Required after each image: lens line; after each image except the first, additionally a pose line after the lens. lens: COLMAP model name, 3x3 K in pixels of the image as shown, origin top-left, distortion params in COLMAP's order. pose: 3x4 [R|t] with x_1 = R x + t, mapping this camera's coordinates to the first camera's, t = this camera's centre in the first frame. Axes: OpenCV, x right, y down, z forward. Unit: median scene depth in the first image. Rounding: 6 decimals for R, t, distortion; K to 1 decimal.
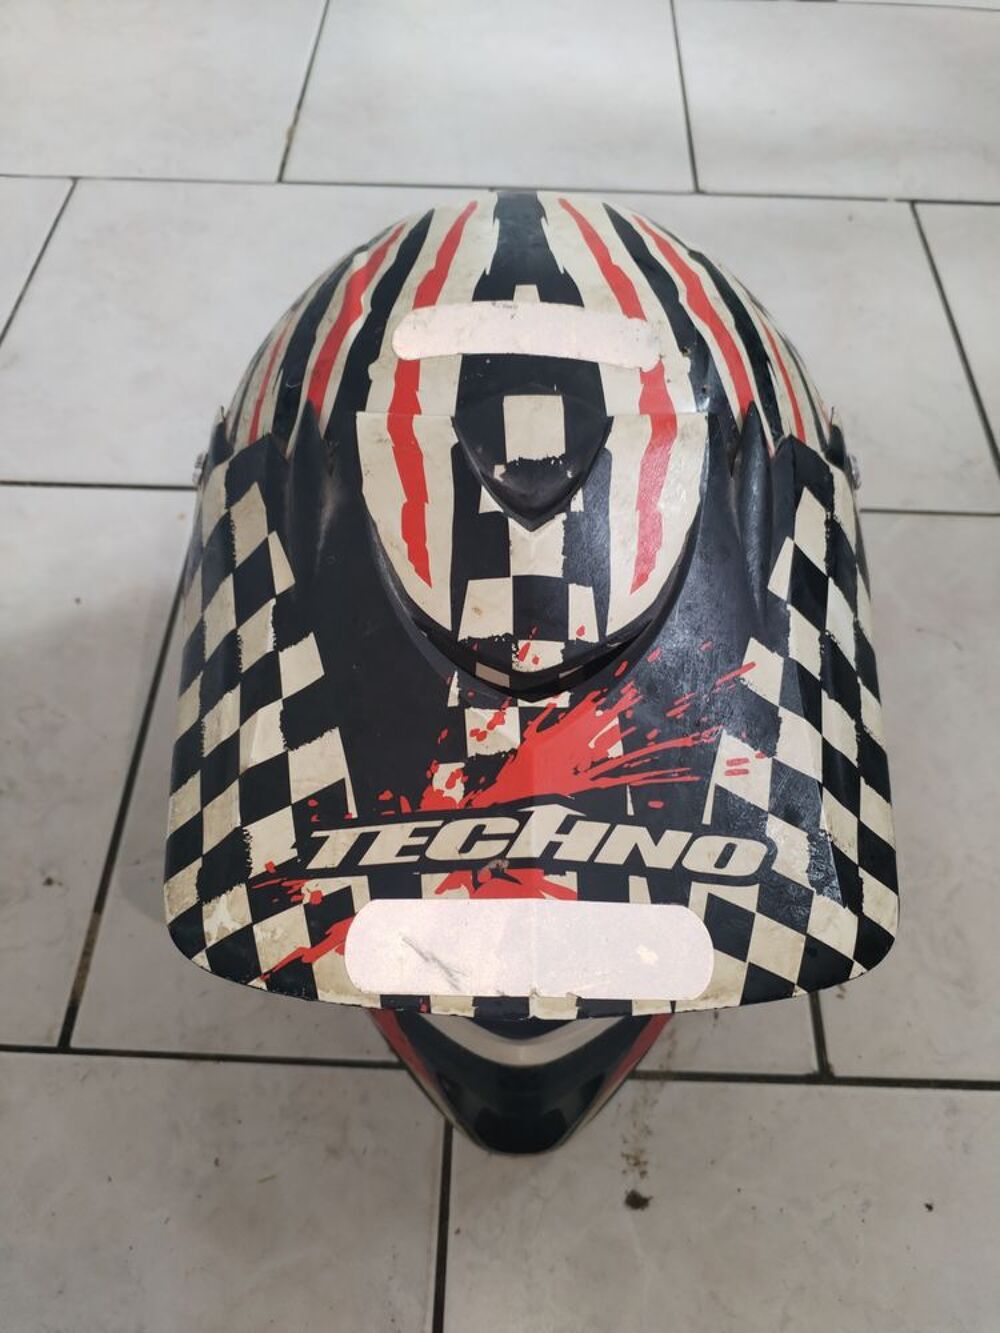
lens RADIAL K [[1002.0, 0, 500.0], [0, 1002.0, 666.5], [0, 0, 1]] dist [-0.007338, 0.035412]
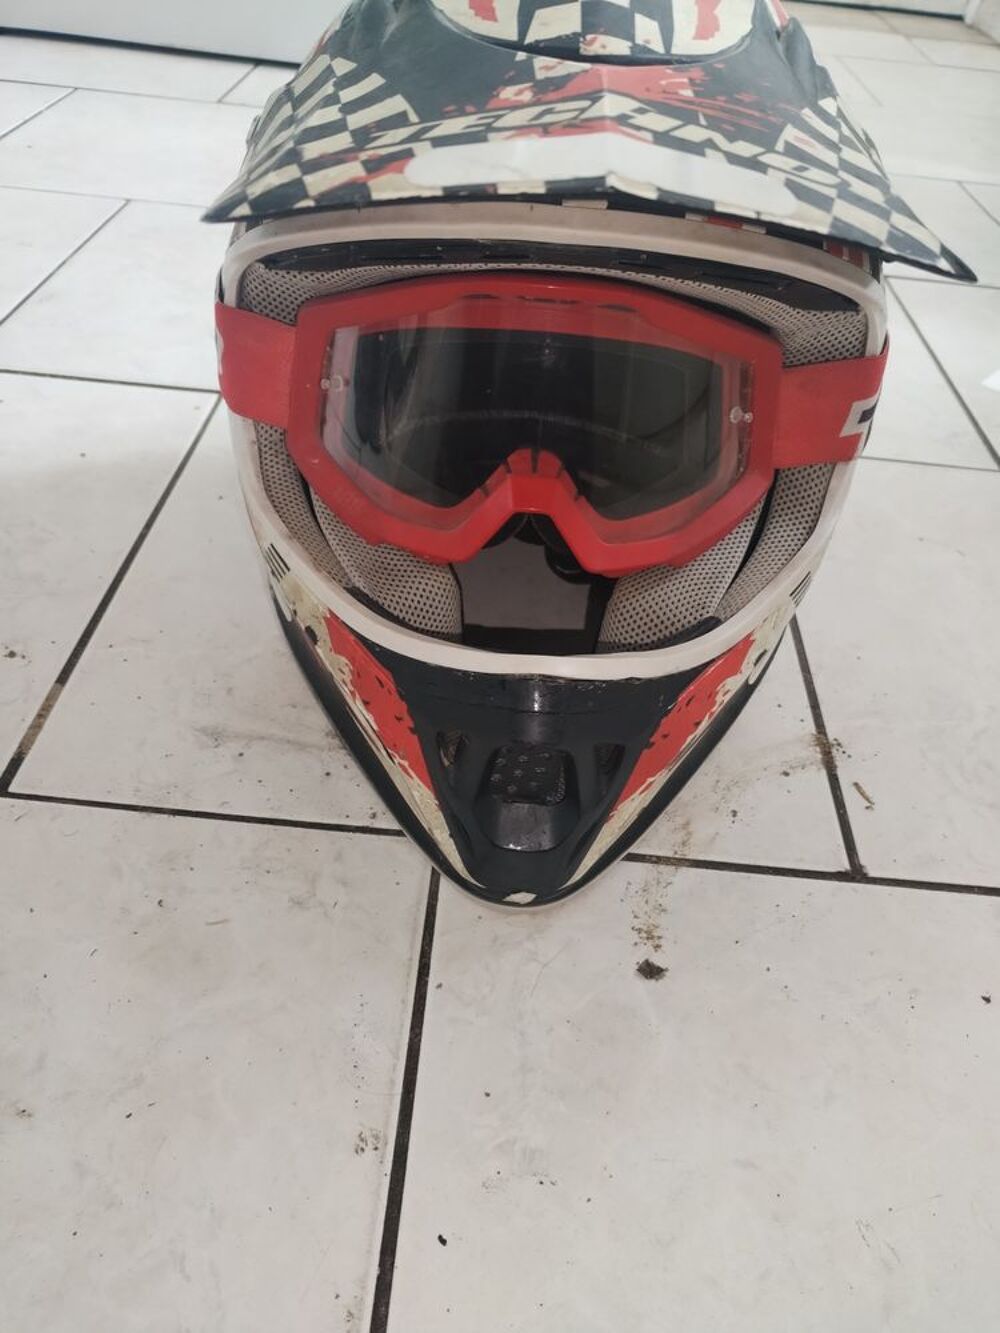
lens RADIAL K [[1021.2, 0, 450.6], [0, 1021.2, 1023.4], [0, 0, 1]] dist [-0.010306, 0.042129]
pose [[0.997375, 0.067277, 0.026777, -0.073554], [-0.057059, 0.957890, -0.281410, 1.146590], [-0.044582, 0.279143, 0.959214, 0.258946]]
